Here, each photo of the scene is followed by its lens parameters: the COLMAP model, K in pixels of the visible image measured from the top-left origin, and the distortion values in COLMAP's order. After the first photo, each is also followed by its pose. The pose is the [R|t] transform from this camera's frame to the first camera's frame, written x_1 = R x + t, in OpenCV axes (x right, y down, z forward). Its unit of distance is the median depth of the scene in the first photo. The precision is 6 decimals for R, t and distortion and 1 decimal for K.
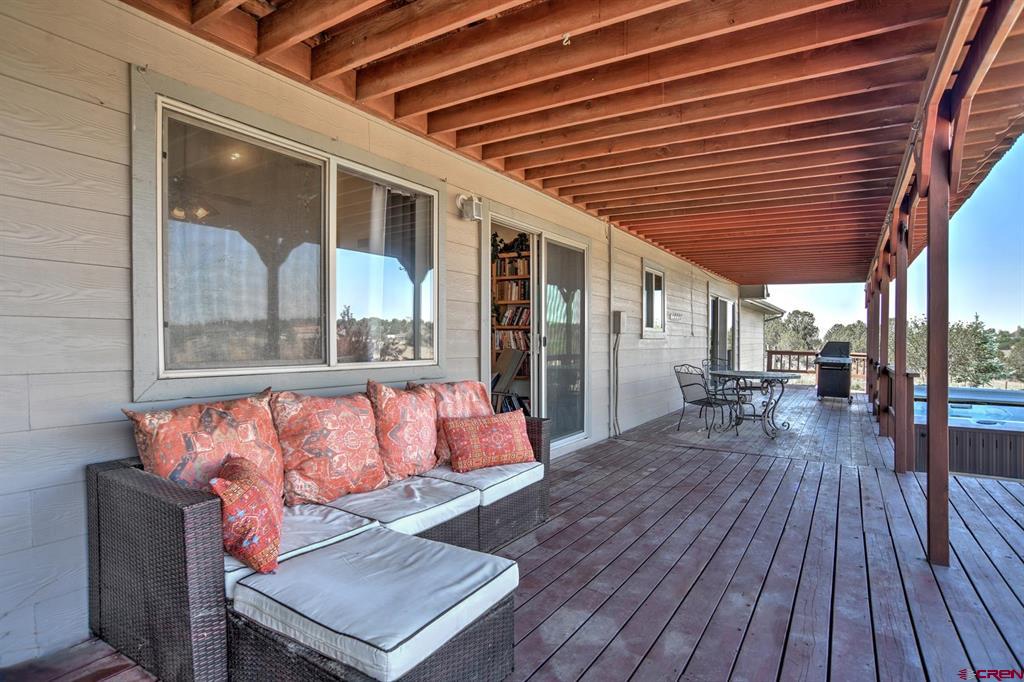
lens RADIAL K [[536.8, 0, 515.4], [0, 536.8, 341.8], [0, 0, 1]] dist [-0.055163, 0.004786]
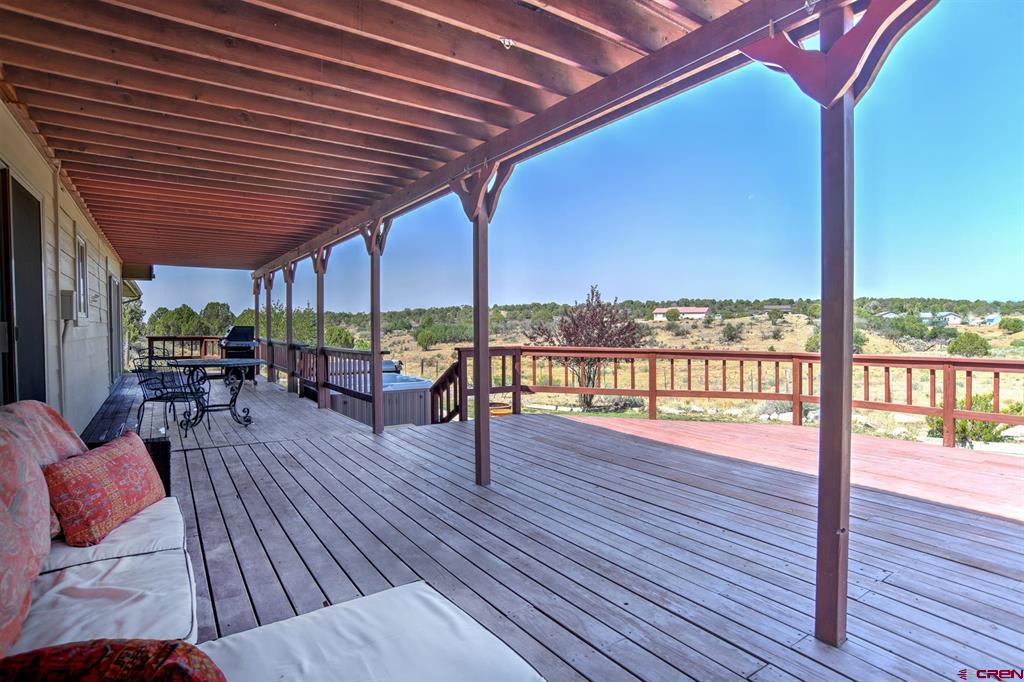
lens RADIAL K [[536.8, 0, 519.3], [0, 536.8, 333.8], [0, 0, 1]] dist [-0.055163, 0.004786]
pose [[0.409176, -0.022611, 0.912175, -0.313579], [0.008096, 0.999744, 0.021150, -0.010097], [-0.912419, -0.001269, 0.409254, 0.202106]]
